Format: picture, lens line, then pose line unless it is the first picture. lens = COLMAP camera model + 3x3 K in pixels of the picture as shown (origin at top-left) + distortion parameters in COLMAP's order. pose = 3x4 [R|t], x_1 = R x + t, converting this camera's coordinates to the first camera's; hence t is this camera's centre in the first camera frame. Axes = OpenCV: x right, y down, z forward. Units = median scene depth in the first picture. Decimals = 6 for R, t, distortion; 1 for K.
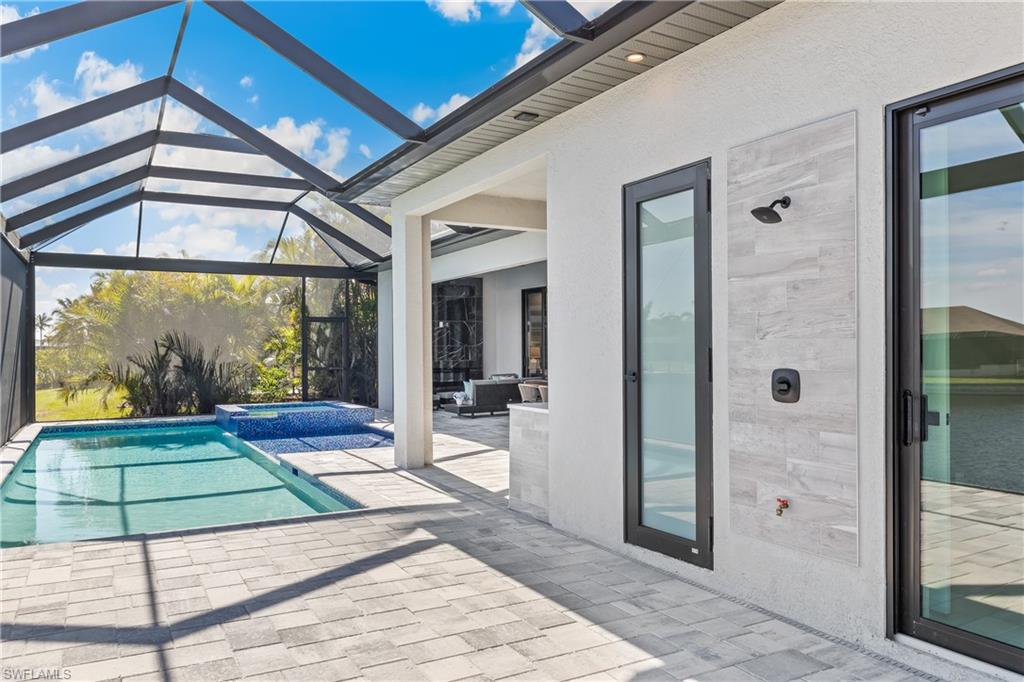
lens RADIAL K [[744.4, 0, 509.5], [0, 744.4, 353.1], [0, 0, 1]] dist [-0.002008, 0.001462]
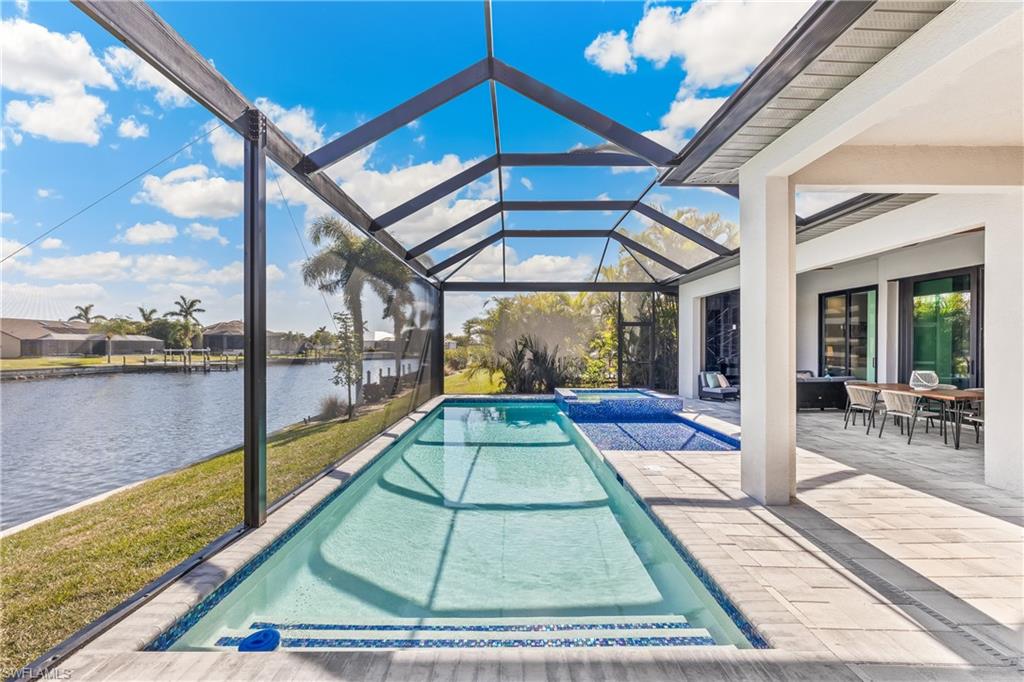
lens RADIAL K [[429.8, 0, 510.3], [0, 429.8, 343.5], [0, 0, 1]] dist [-0.000188, -0.000014]
pose [[0.876037, 0.002959, -0.482235, -0.086683], [-0.008335, 0.999925, -0.009005, -0.003296], [0.482172, 0.011909, 0.875996, 0.266842]]
